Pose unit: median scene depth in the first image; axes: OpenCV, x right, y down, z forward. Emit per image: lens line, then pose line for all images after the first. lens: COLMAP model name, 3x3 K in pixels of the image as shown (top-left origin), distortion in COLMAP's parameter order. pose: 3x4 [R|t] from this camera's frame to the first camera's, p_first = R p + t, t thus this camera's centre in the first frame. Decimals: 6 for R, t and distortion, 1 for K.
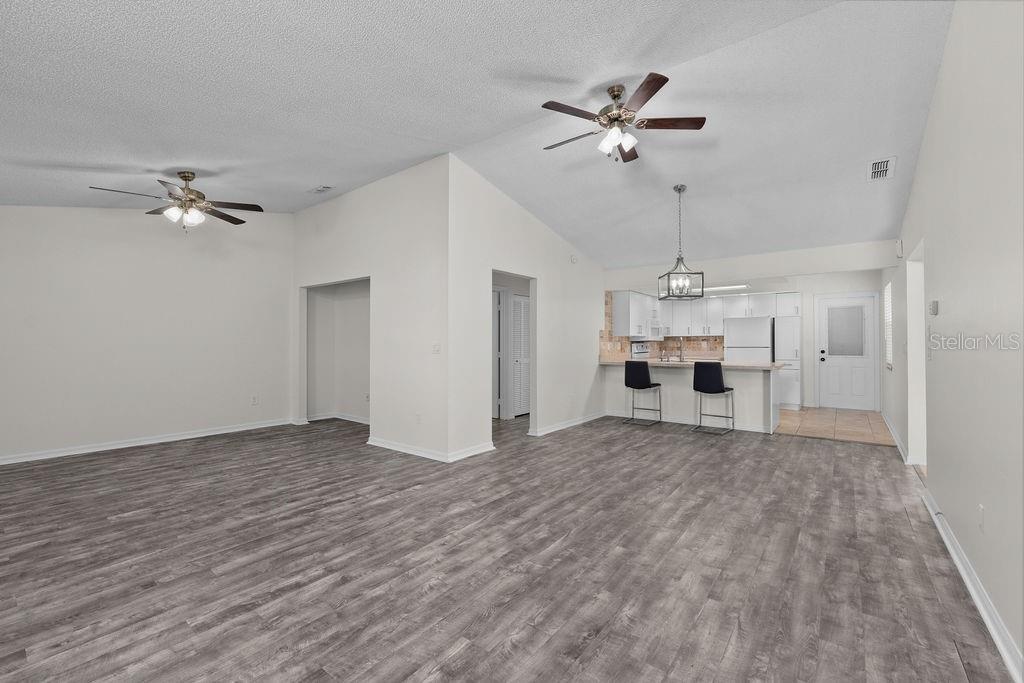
lens RADIAL K [[425.7, 0, 513.1], [0, 425.7, 339.0], [0, 0, 1]] dist [-0.009629, 0.000492]
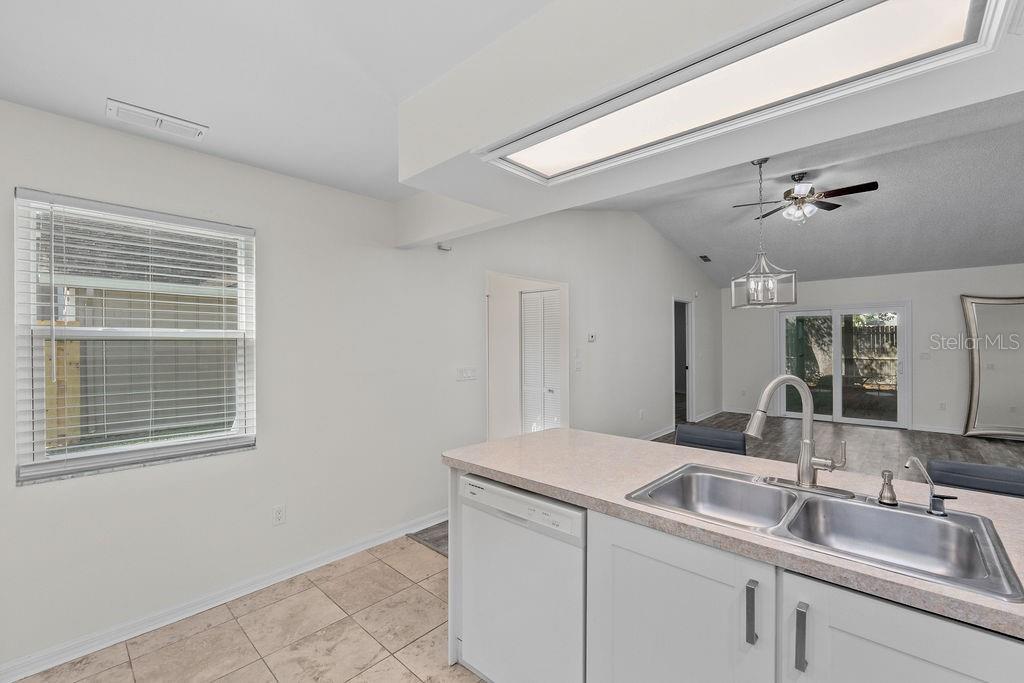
lens RADIAL K [[428.2, 0, 513.2], [0, 428.2, 339.2], [0, 0, 1]] dist [-0.009942, 0.000370]
pose [[-0.996084, 0.010546, 0.087780, 1.110411], [0.009293, 0.999849, -0.014672, -0.041073], [-0.087921, -0.013798, -0.996032, 2.593972]]
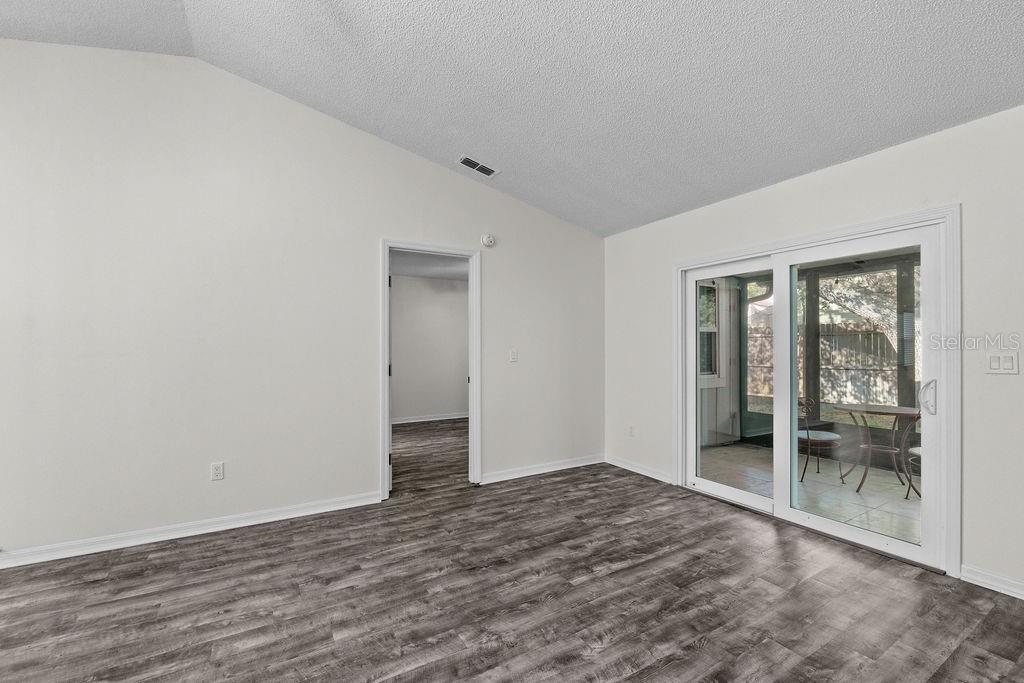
lens RADIAL K [[431.6, 0, 515.2], [0, 431.6, 350.0], [0, 0, 1]] dist [-0.008918, 0.000050]
pose [[-0.930671, -0.000847, 0.365855, -0.237728], [-0.002977, 0.999982, -0.005256, 0.009529], [-0.365844, -0.005981, -0.930657, 1.271280]]
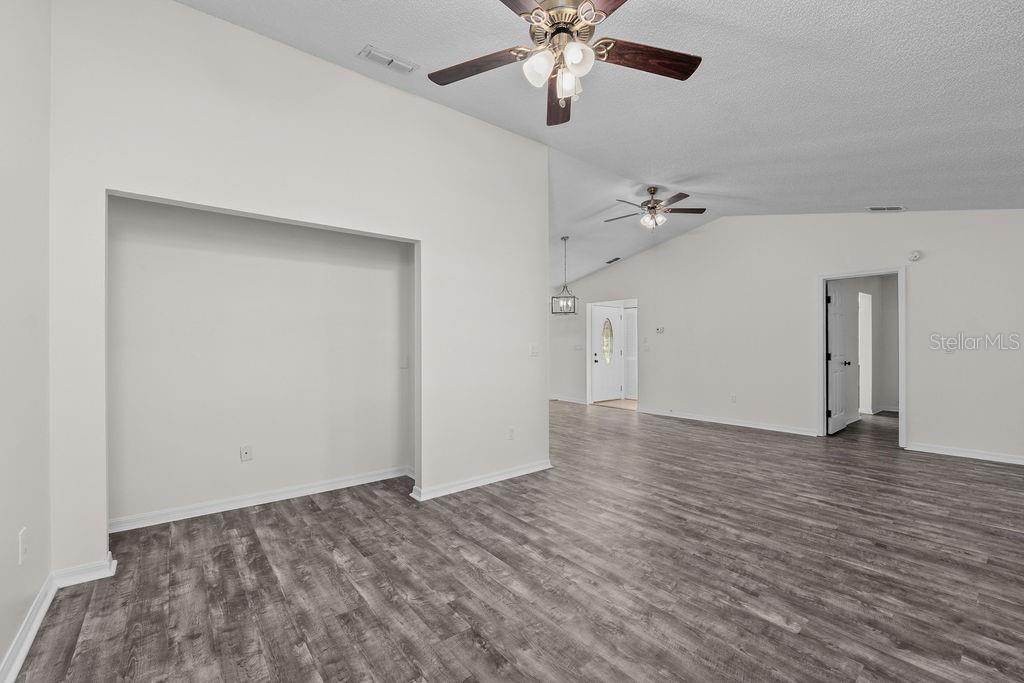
lens RADIAL K [[428.2, 0, 513.2], [0, 428.2, 339.2], [0, 0, 1]] dist [-0.009942, 0.000370]
pose [[0.235585, 0.010046, 0.971802, -1.568774], [-0.006405, 0.999941, -0.008784, 0.008695], [-0.971833, -0.004155, 0.235635, 1.187856]]
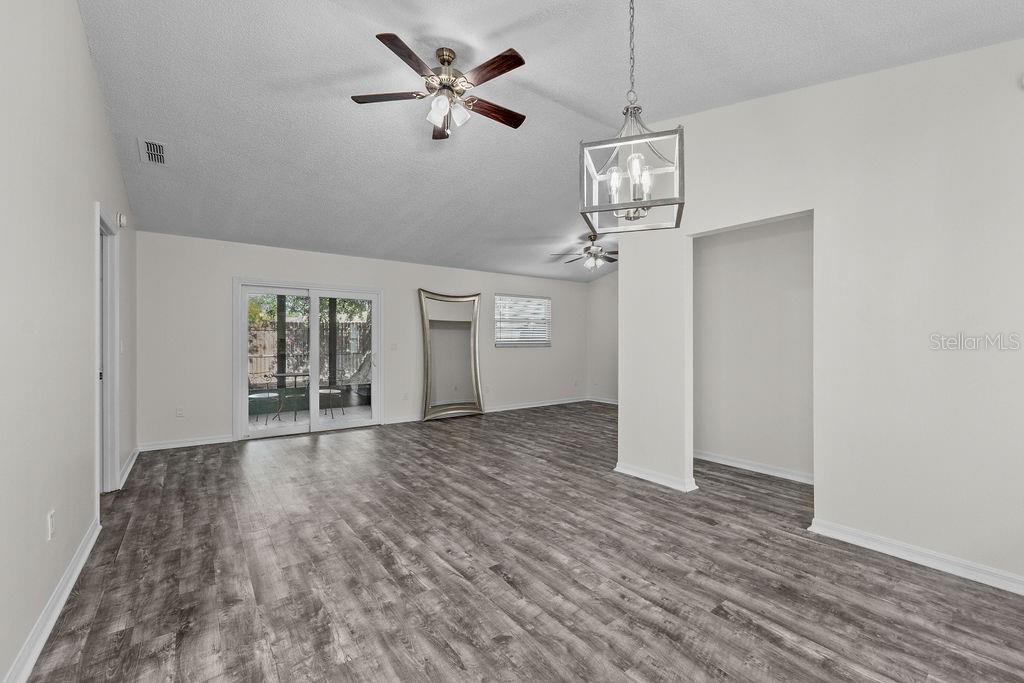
lens RADIAL K [[428.2, 0, 513.2], [0, 428.2, 339.2], [0, 0, 1]] dist [-0.009942, 0.000370]
pose [[-0.262759, -0.006918, -0.964837, 1.121913], [0.007713, 0.999927, -0.009270, 0.016202], [0.964831, -0.009878, -0.262687, 1.435078]]
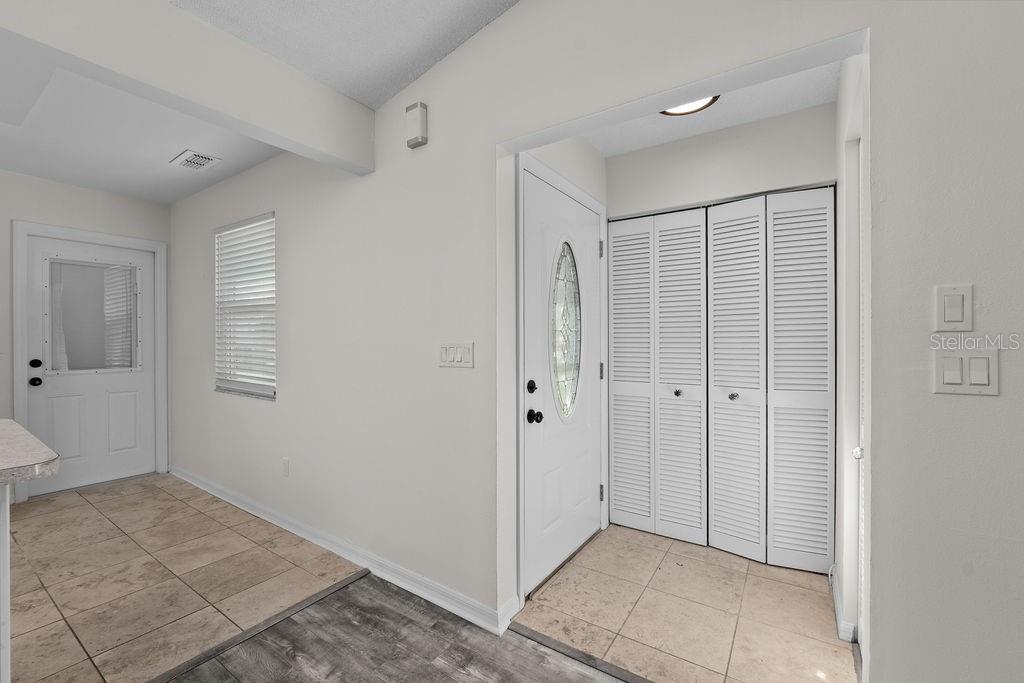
lens RADIAL K [[428.2, 0, 513.2], [0, 428.2, 339.2], [0, 0, 1]] dist [-0.009942, 0.000370]
pose [[-0.071597, 0.001830, 0.997432, 0.707437], [-0.007127, 0.999972, -0.002346, 0.011217], [-0.997408, -0.007277, -0.071582, 1.401780]]
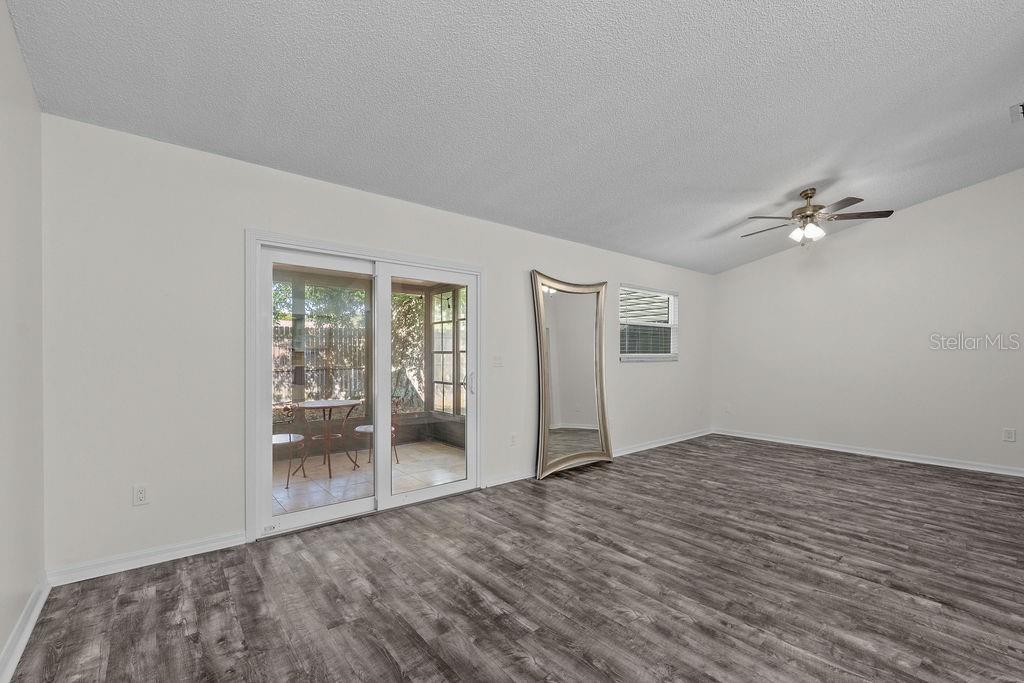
lens RADIAL K [[435.7, 0, 513.8], [0, 435.7, 356.5], [0, 0, 1]] dist [-0.010715, 0.000884]
pose [[-0.217777, 0.004669, -0.975987, 0.543707], [0.004524, 0.999983, 0.003775, 0.008353], [0.975988, -0.003593, -0.217794, 0.665770]]
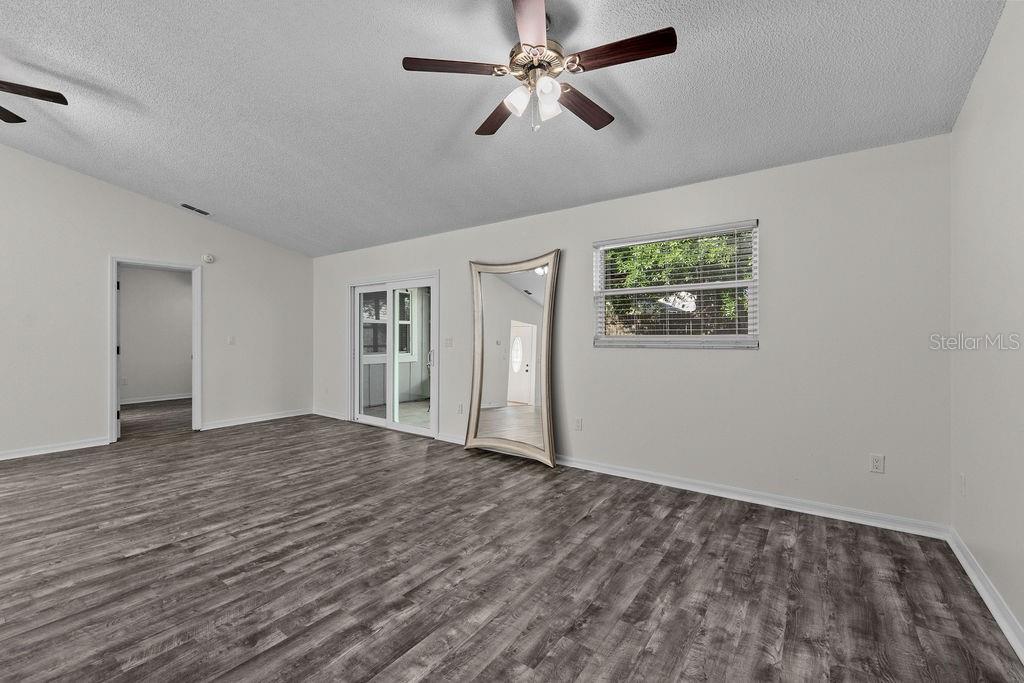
lens RADIAL K [[428.2, 0, 513.2], [0, 428.2, 339.2], [0, 0, 1]] dist [-0.009942, 0.000370]
pose [[-0.999463, -0.001665, -0.032726, -0.914757], [-0.001625, 0.999998, -0.001255, 0.017483], [0.032728, -0.001201, -0.999464, 1.940844]]
